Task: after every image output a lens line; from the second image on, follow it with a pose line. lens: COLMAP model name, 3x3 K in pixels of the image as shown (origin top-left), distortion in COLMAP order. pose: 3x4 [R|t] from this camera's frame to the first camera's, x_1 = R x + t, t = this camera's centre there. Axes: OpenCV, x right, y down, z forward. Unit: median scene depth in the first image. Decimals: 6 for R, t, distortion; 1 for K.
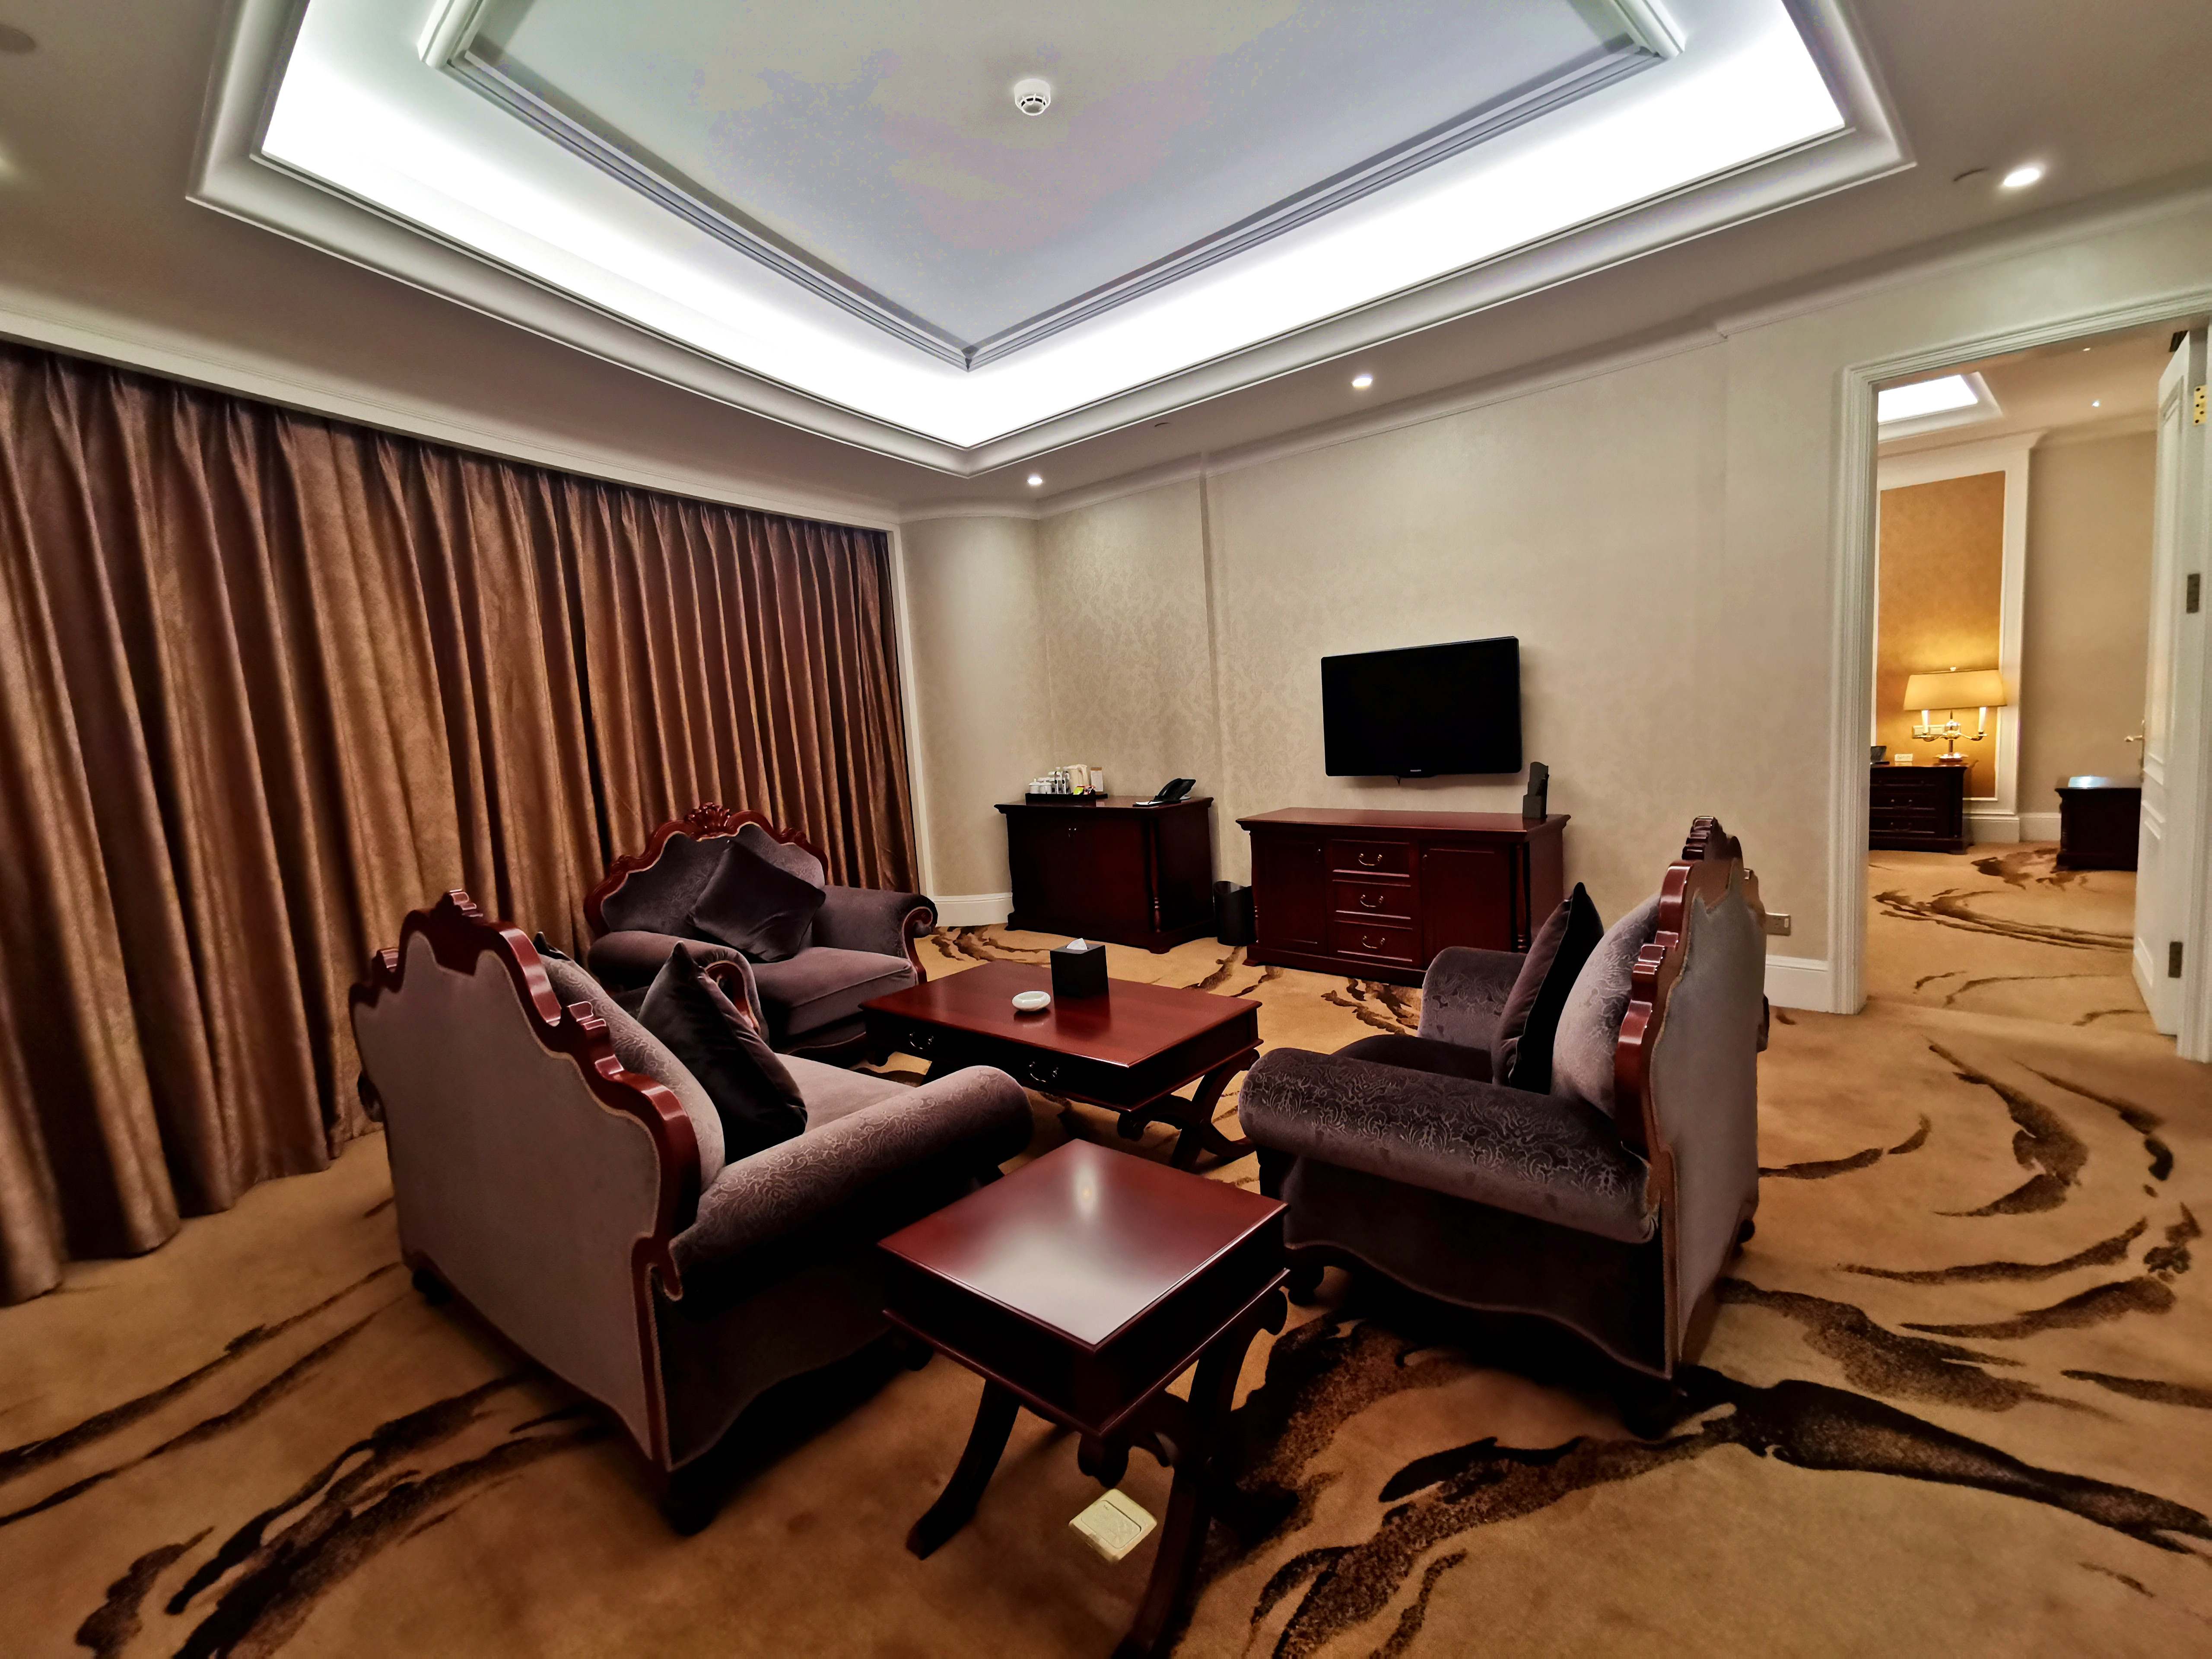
lens RADIAL K [[1019.2, 0, 1106.0], [0, 1019.2, 829.5], [0, 0, 1]] dist [0.003180, 0.000643]
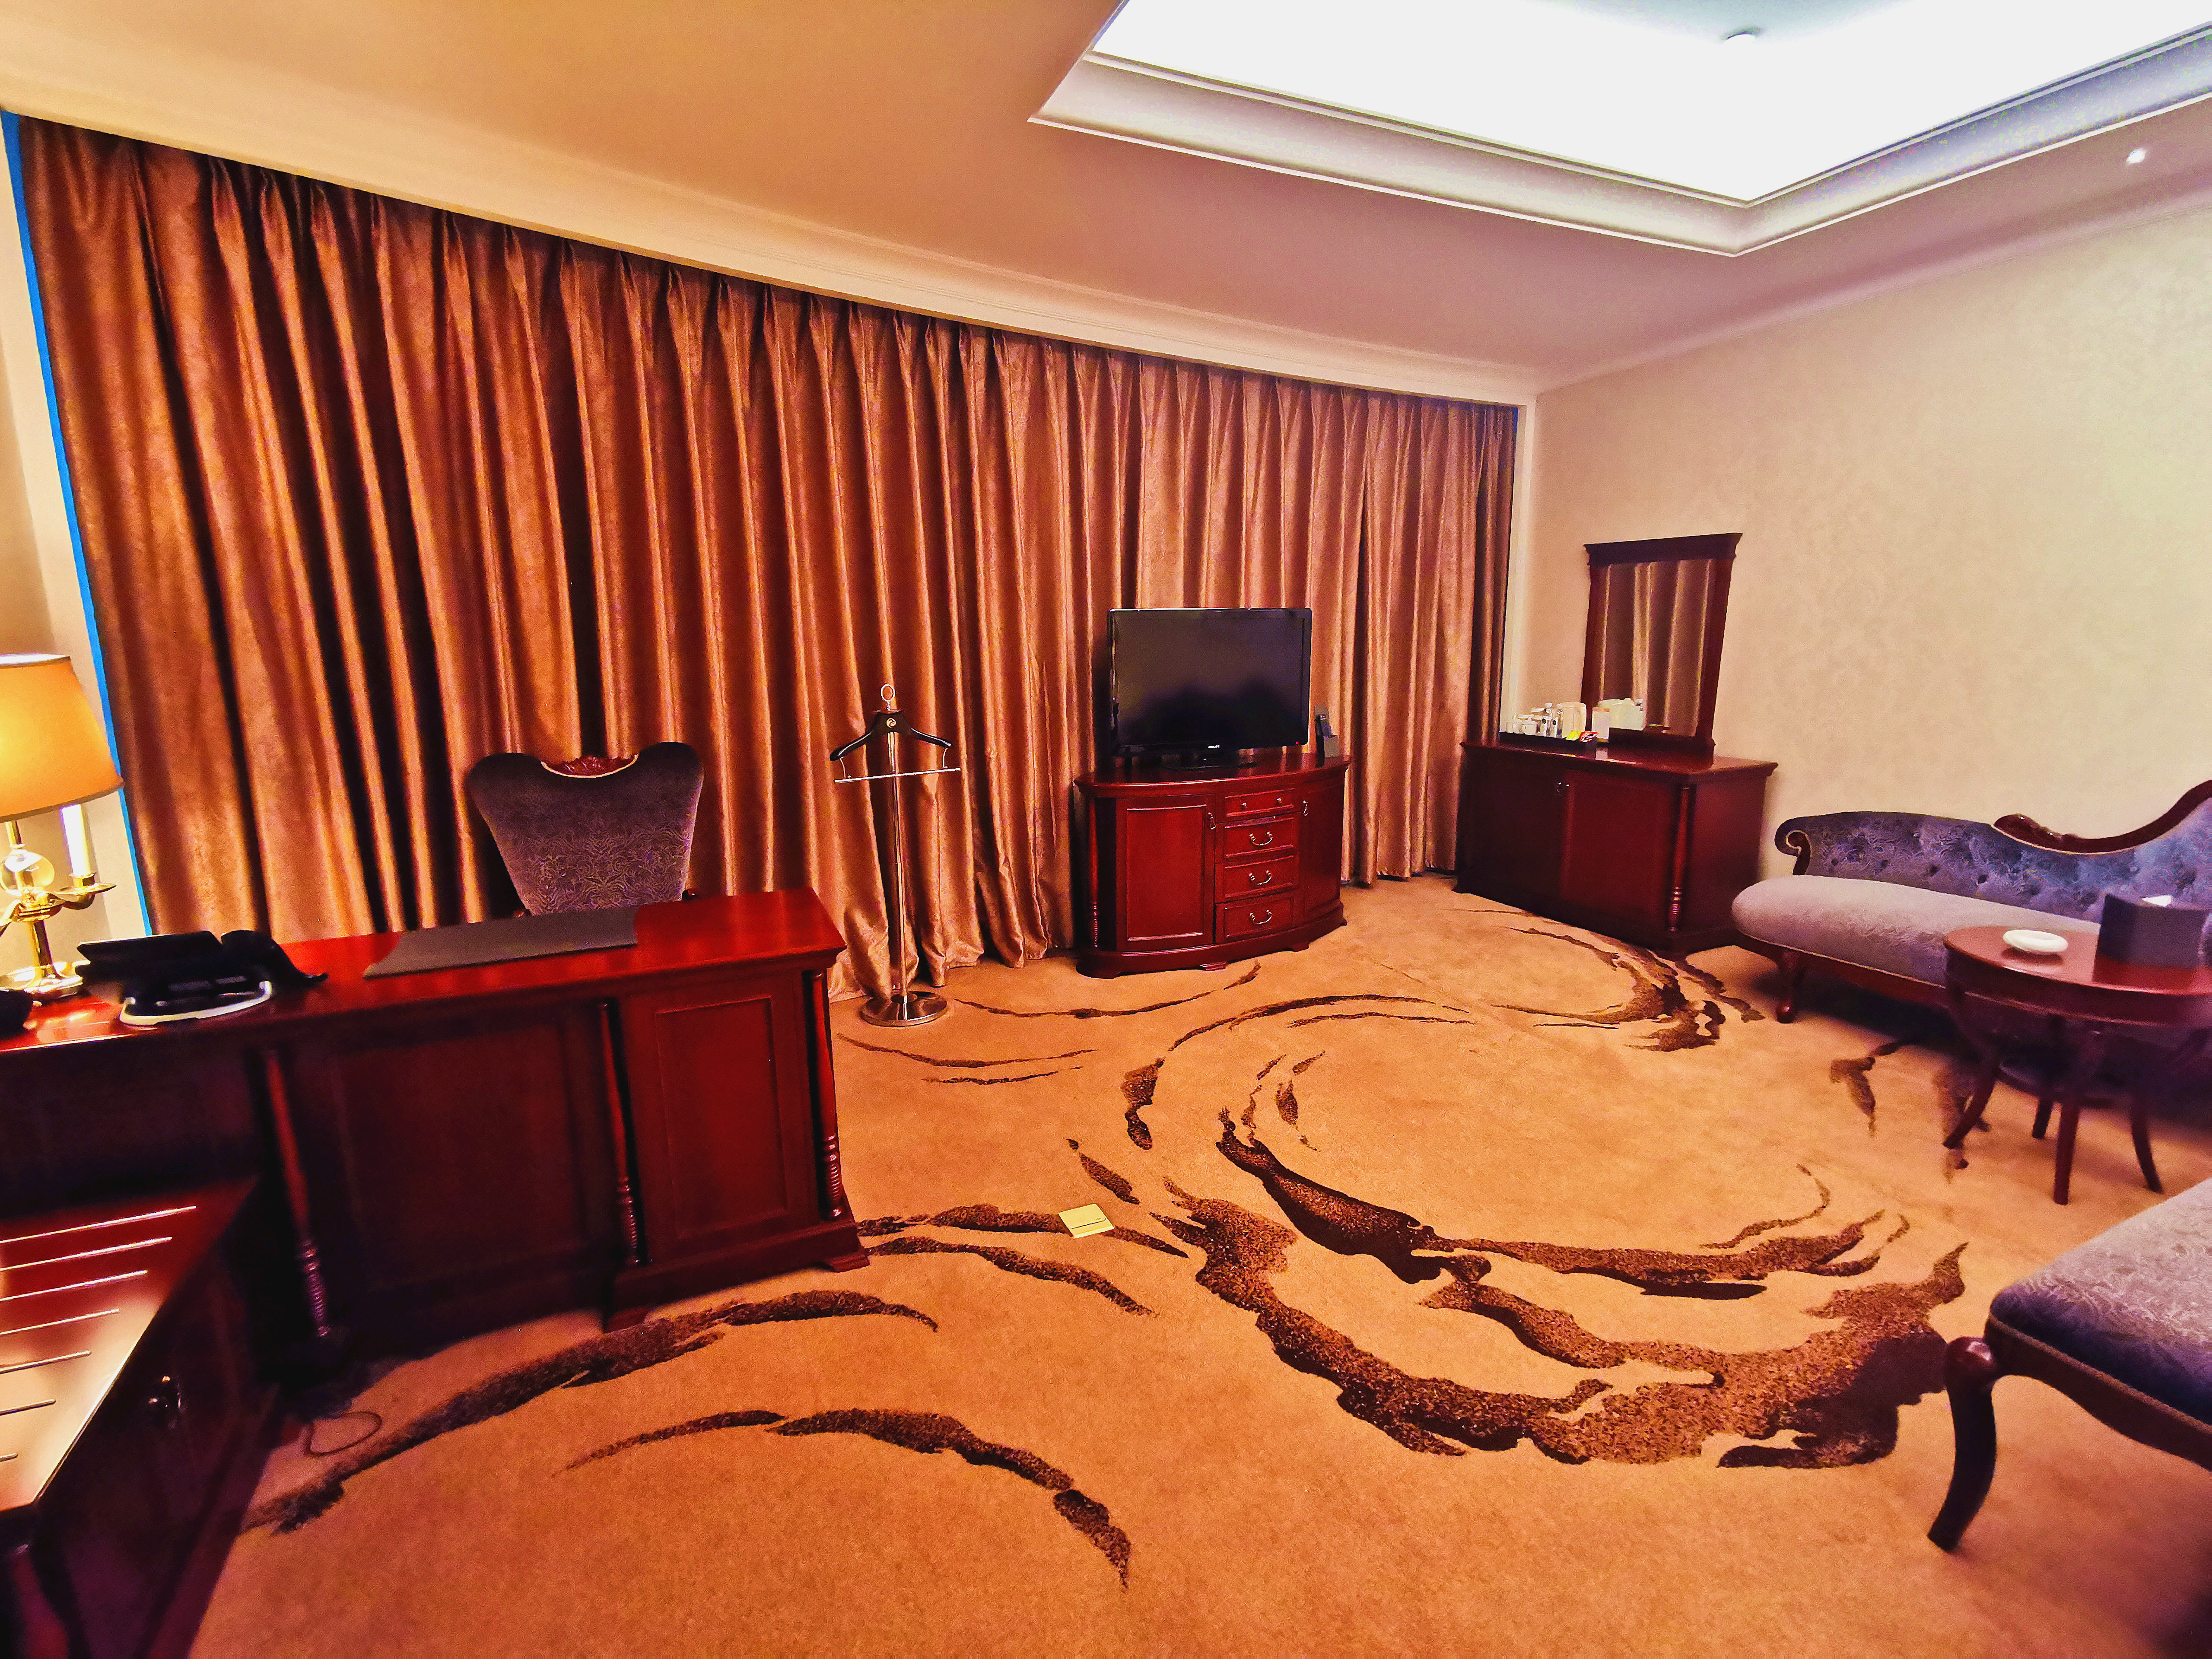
lens RADIAL K [[1014.2, 0, 1104.1], [0, 1014.2, 821.1], [0, 0, 1]] dist [0.013478, -0.000456]
pose [[-0.919090, 0.016196, 0.393715, 0.468855], [0.126956, 0.958048, 0.256956, -0.277443], [-0.373036, 0.286150, -0.882588, 2.058571]]
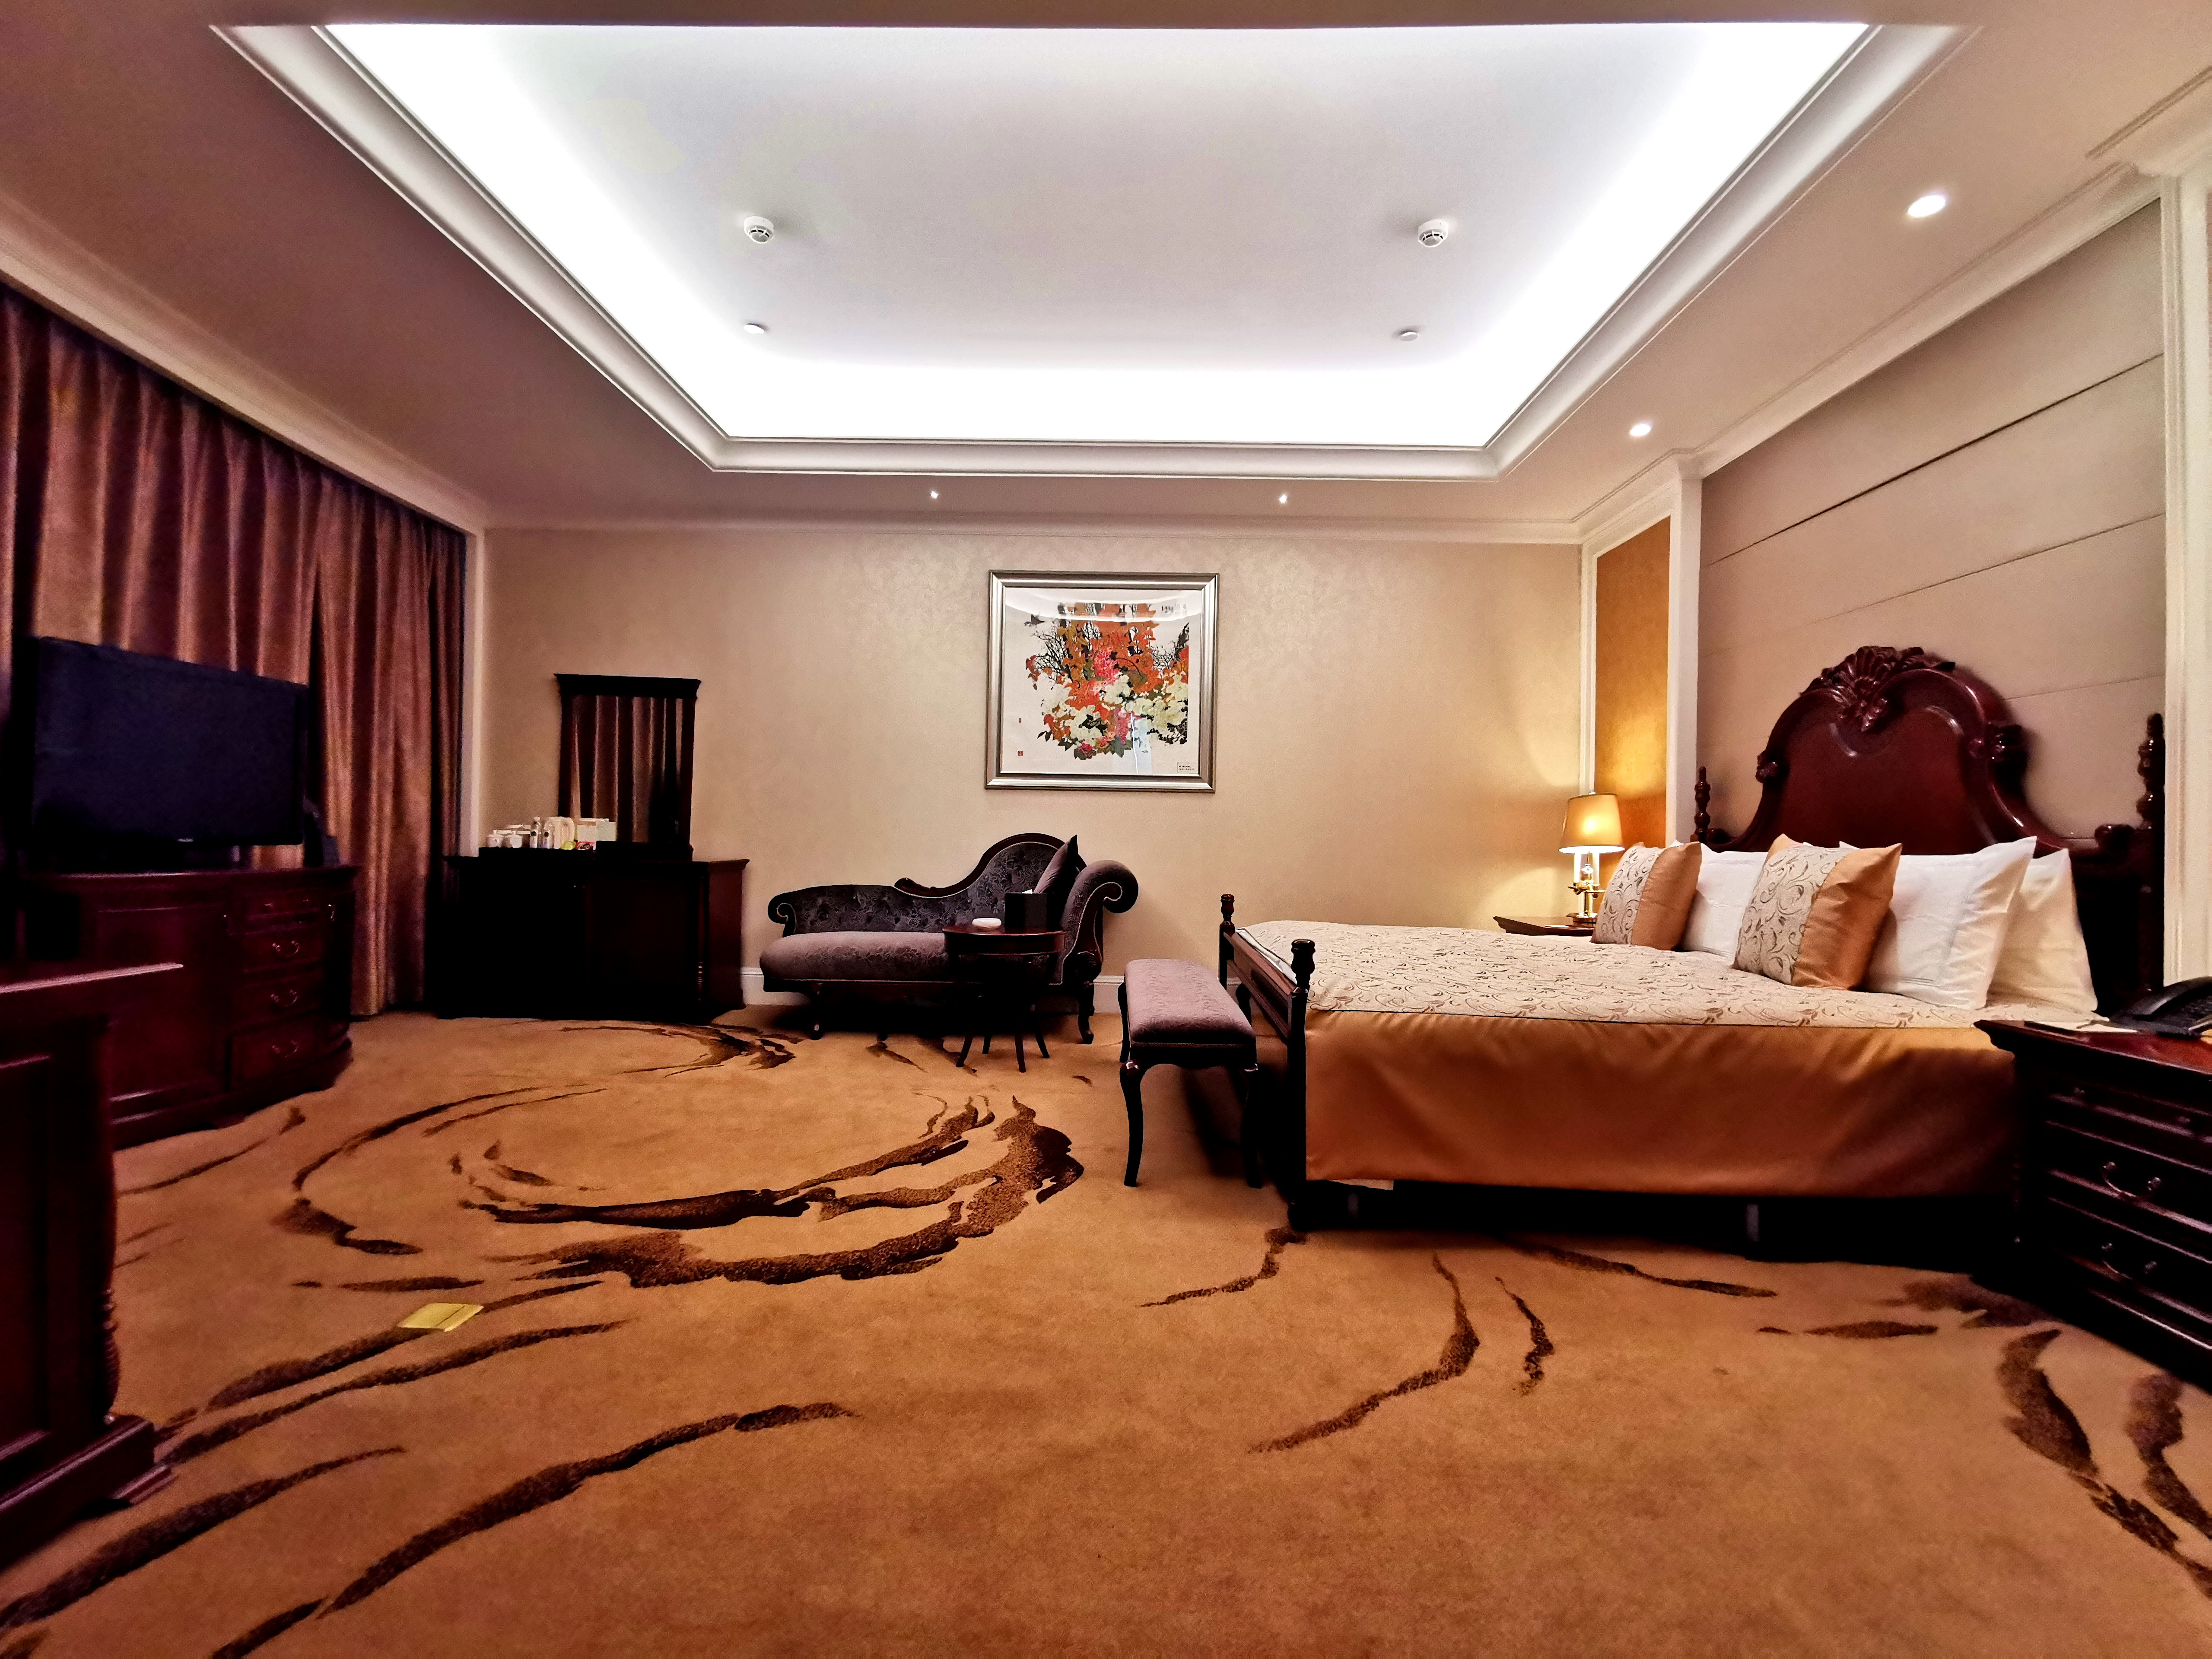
lens RADIAL K [[1014.2, 0, 1104.1], [0, 1014.2, 821.1], [0, 0, 1]] dist [0.013478, -0.000456]
pose [[-0.743476, 0.048236, -0.667021, 1.175751], [-0.047079, 0.991146, 0.124151, -0.134996], [0.667104, 0.123706, -0.734622, 2.245981]]
